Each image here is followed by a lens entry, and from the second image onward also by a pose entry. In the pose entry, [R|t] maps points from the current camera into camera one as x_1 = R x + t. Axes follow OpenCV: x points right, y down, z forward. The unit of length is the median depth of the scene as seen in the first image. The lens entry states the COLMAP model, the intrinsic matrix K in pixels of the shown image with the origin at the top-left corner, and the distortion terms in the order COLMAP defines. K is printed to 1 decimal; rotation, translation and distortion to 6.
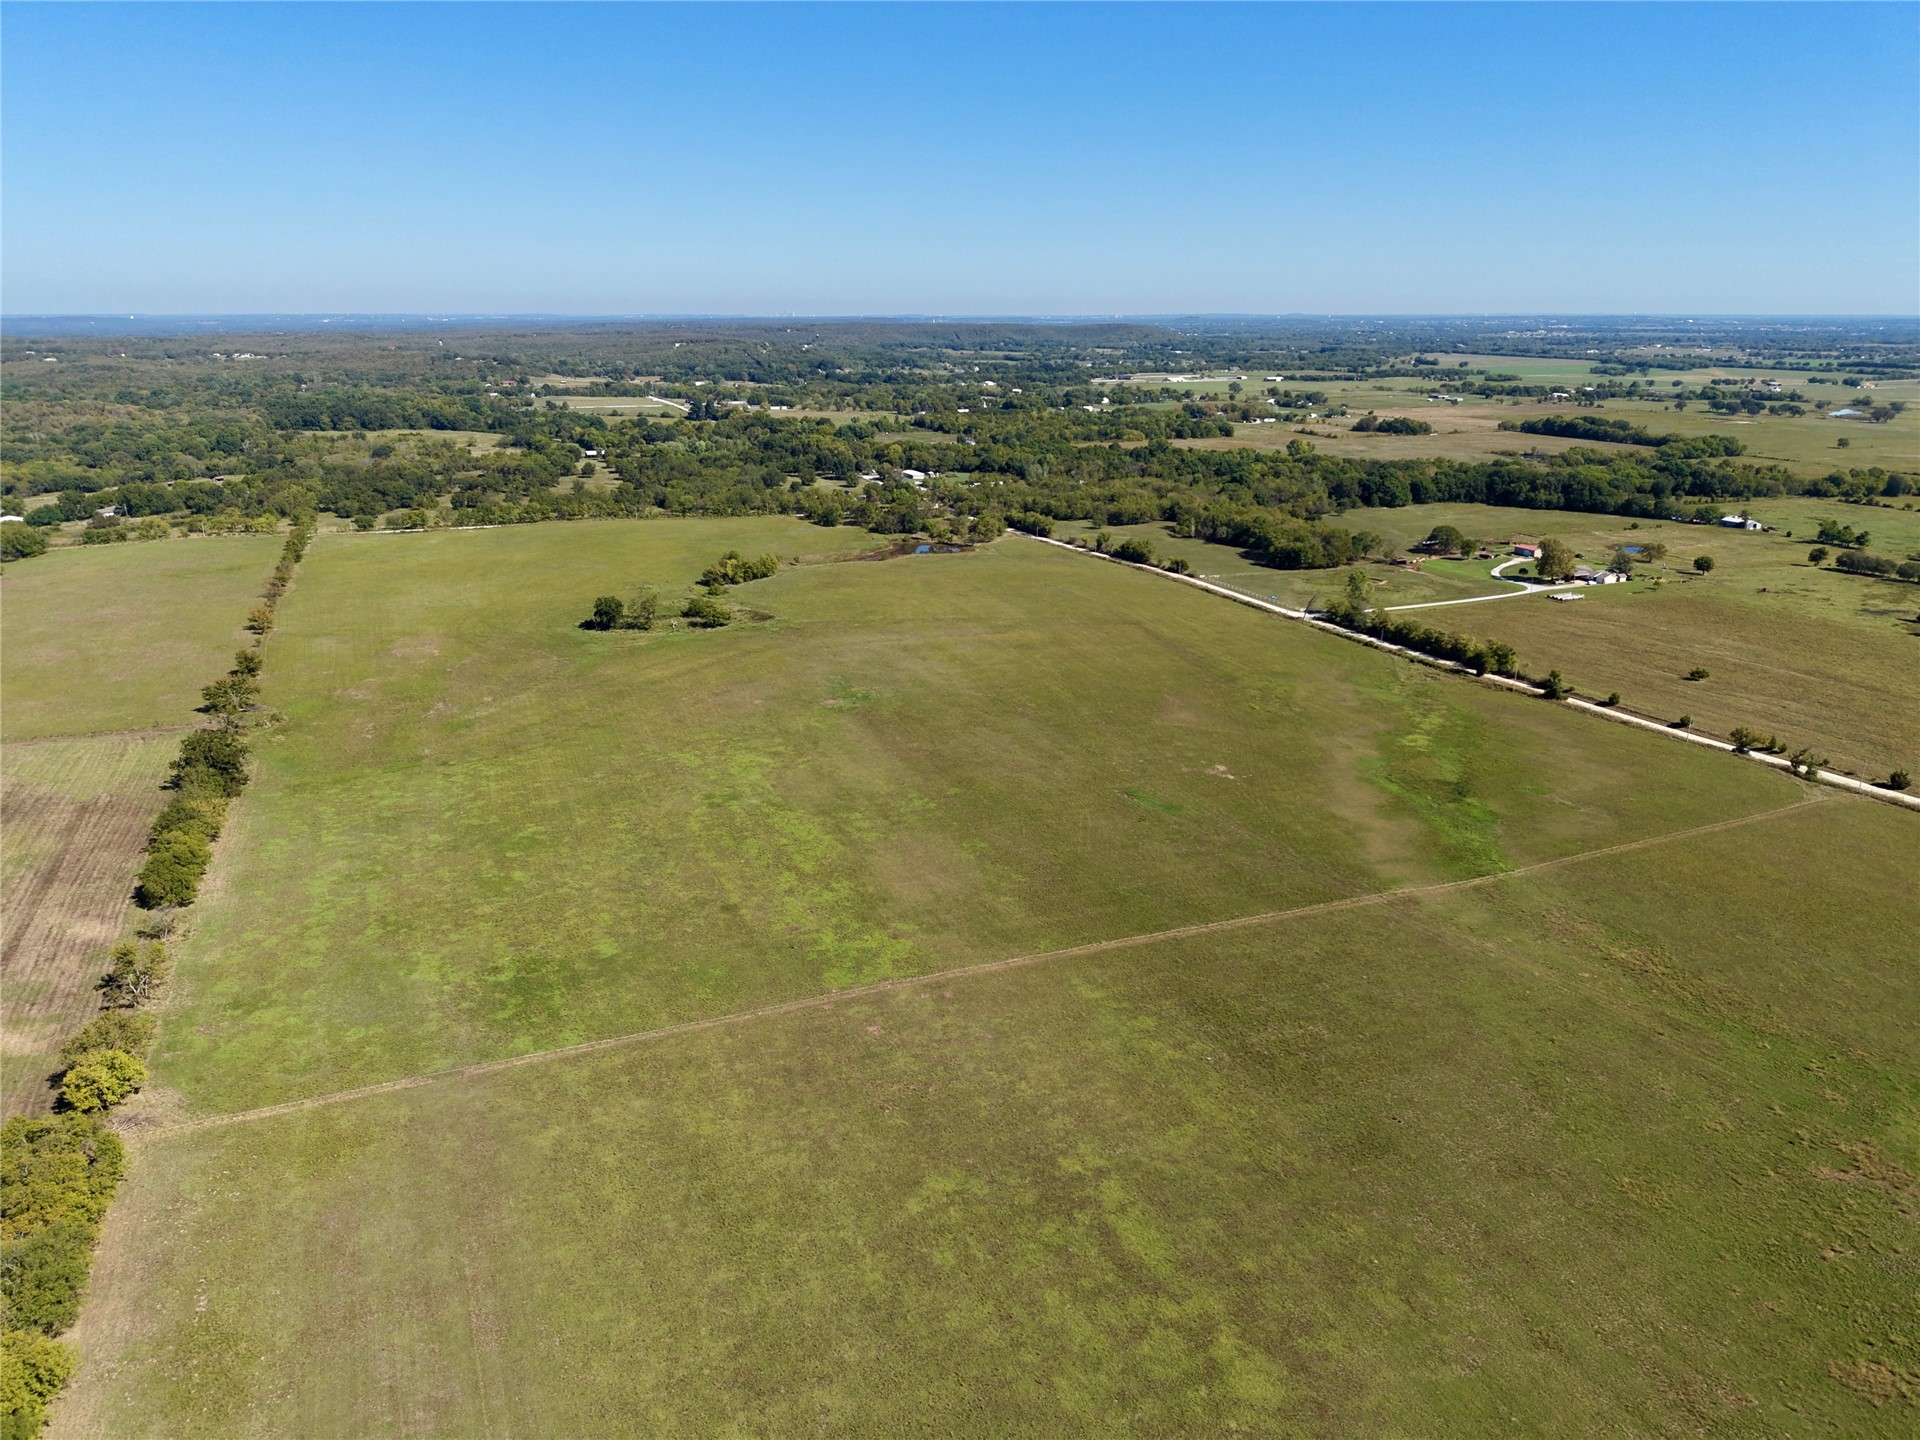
lens RADIAL K [[1274.5, 0, 955.9], [0, 1274.5, 730.4], [0, 0, 1]] dist [0.052348, -0.063922]
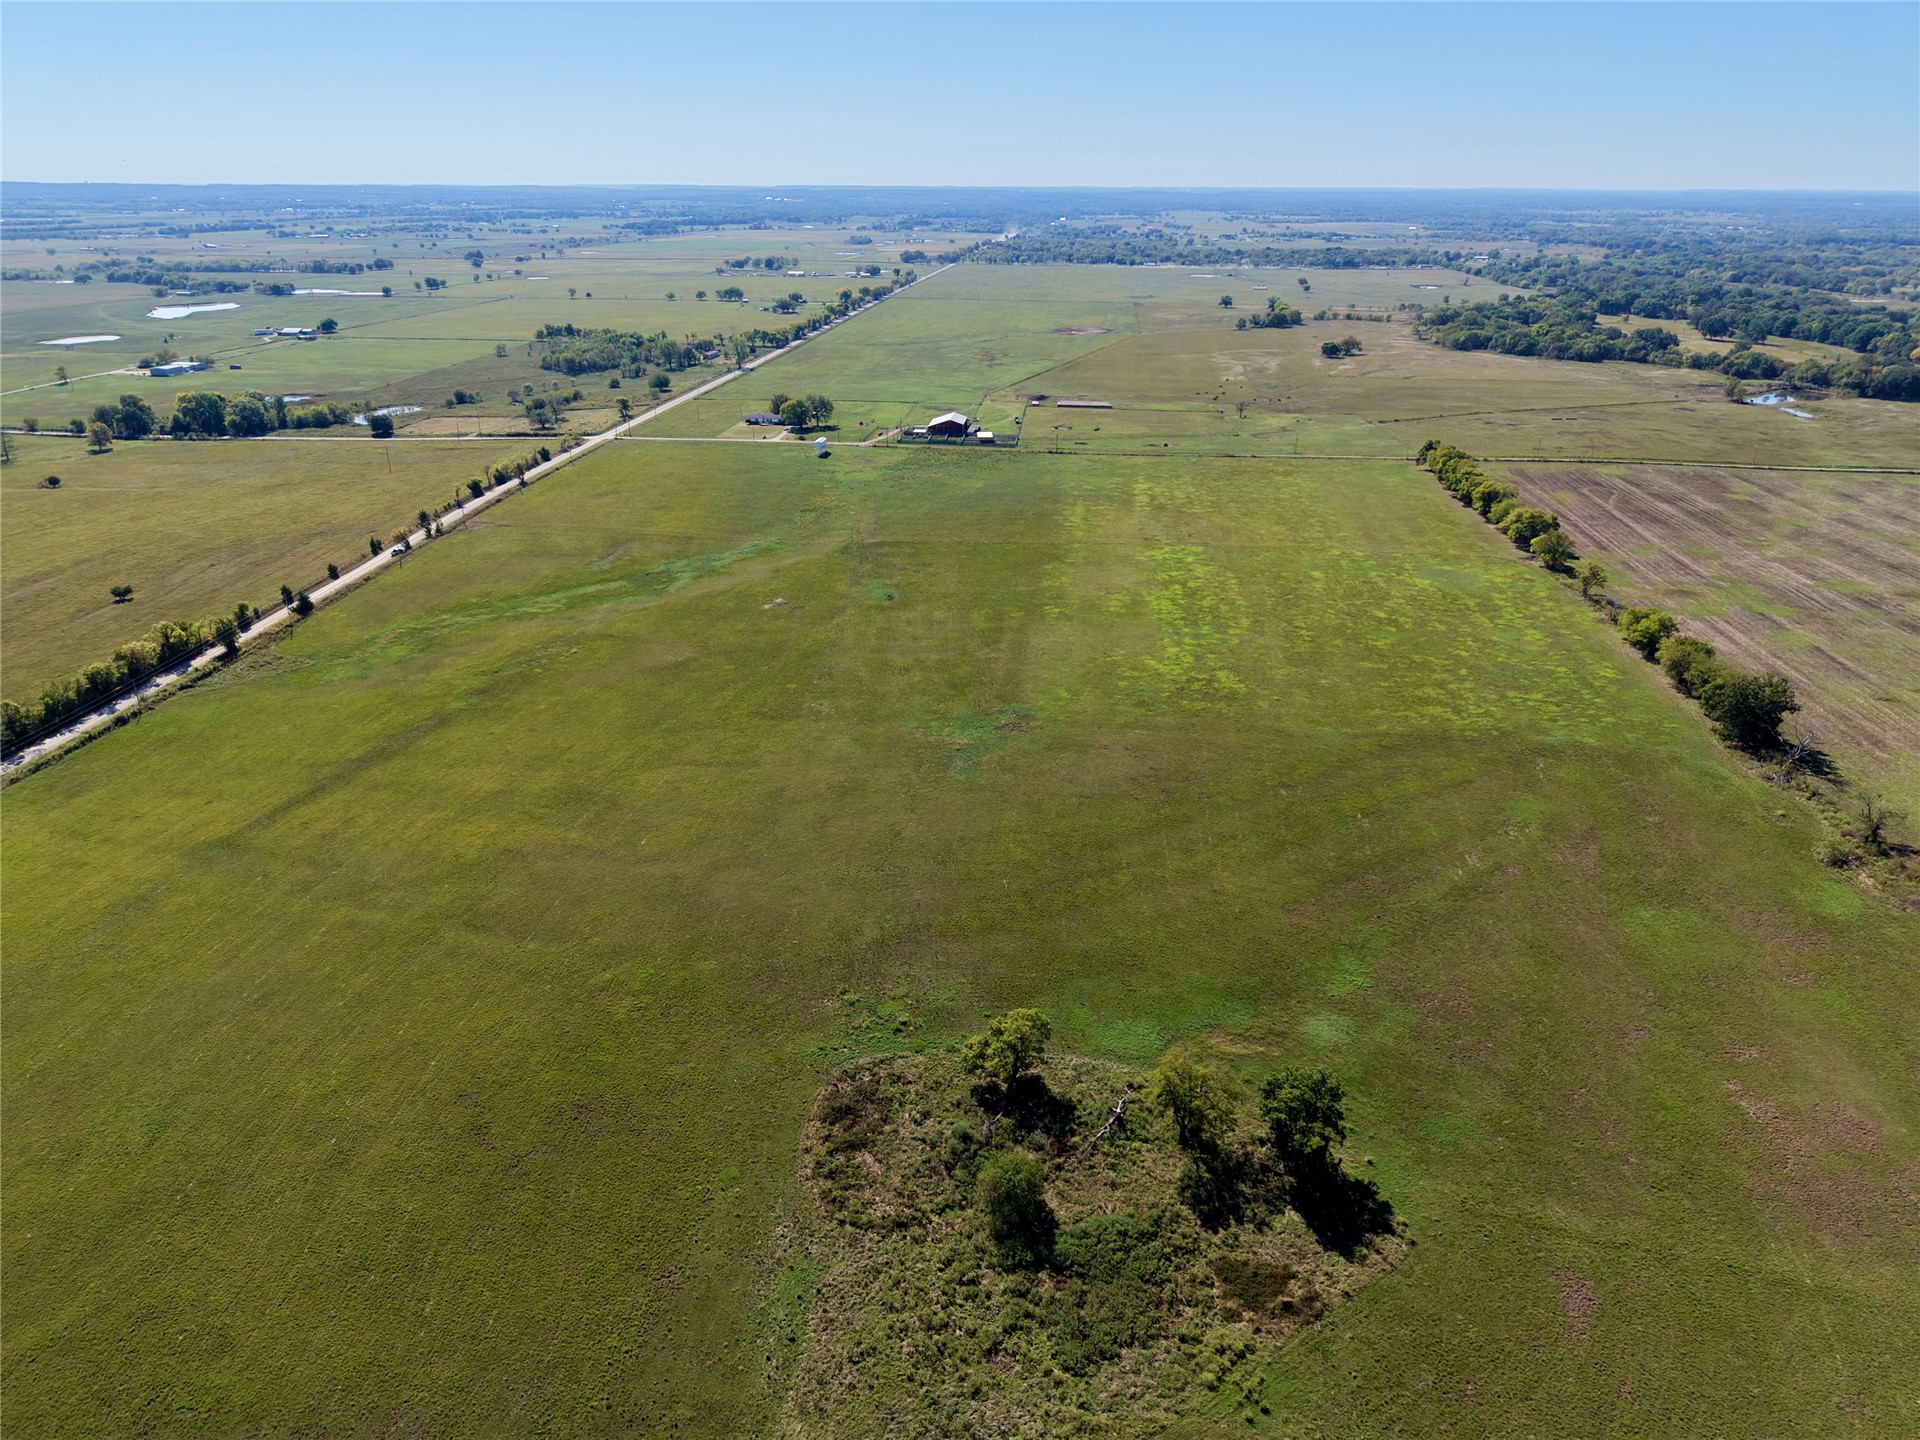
lens RADIAL K [[1246.5, 0, 955.9], [0, 1246.5, 792.0], [0, 0, 1]] dist [0.041541, -0.048425]
pose [[-0.871325, -0.217162, 0.440039, -0.419930], [0.150708, 0.734976, 0.661133, -0.508597], [-0.466991, 0.642379, -0.607675, 1.565278]]
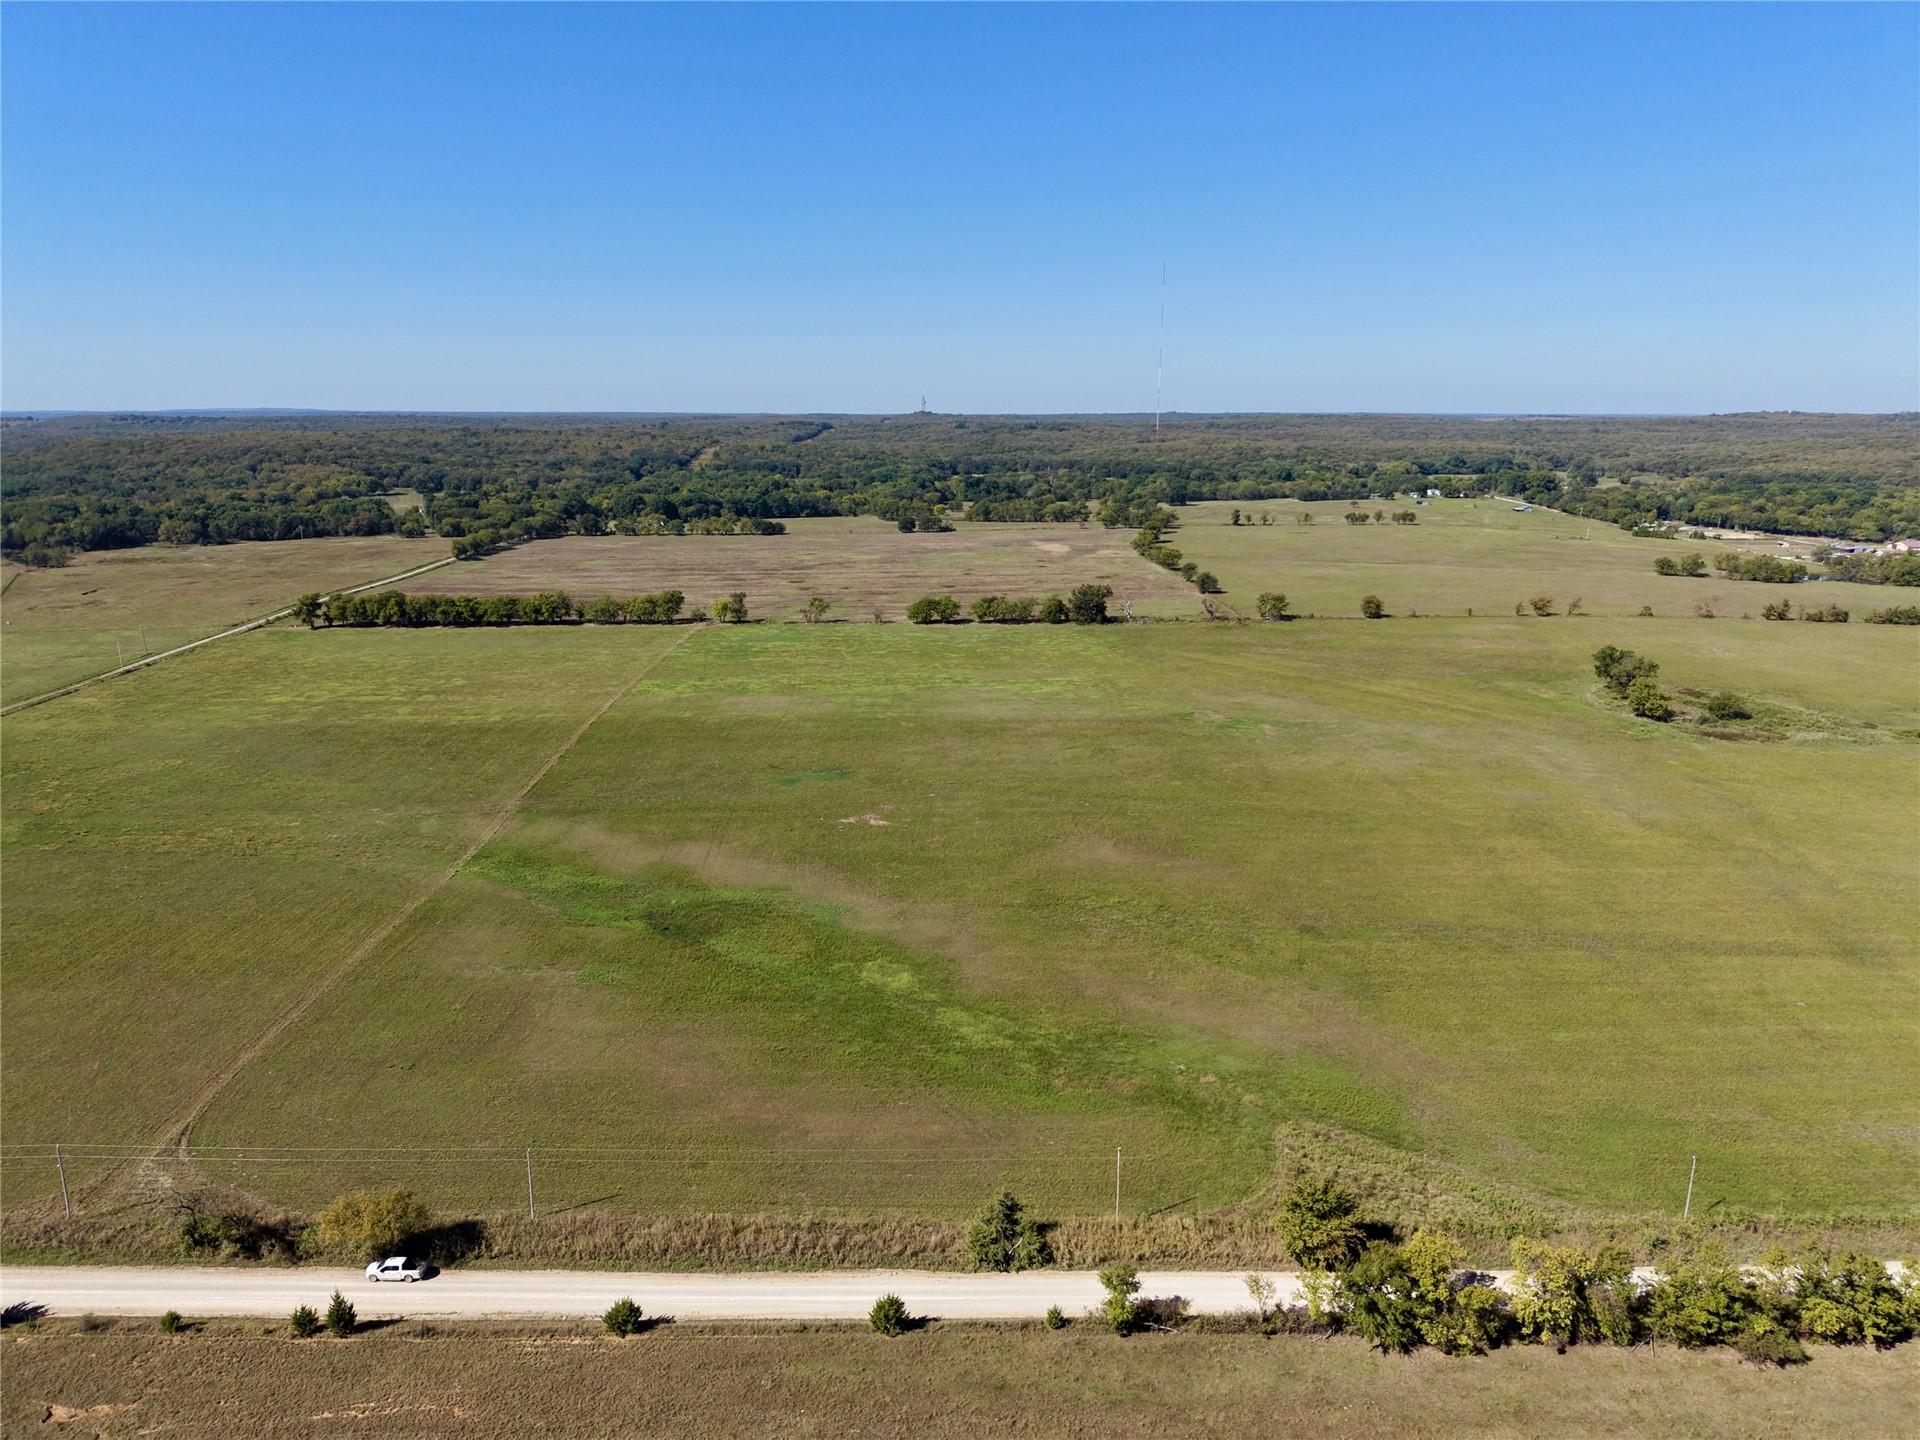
lens RADIAL K [[1259.9, 0, 959.4], [0, 1259.9, 758.8], [0, 0, 1]] dist [0.064774, -0.083056]
pose [[-0.361352, 0.248622, -0.898672, 0.805558], [-0.293021, 0.884691, 0.362576, -0.278112], [0.885191, 0.394347, -0.246833, 1.128578]]
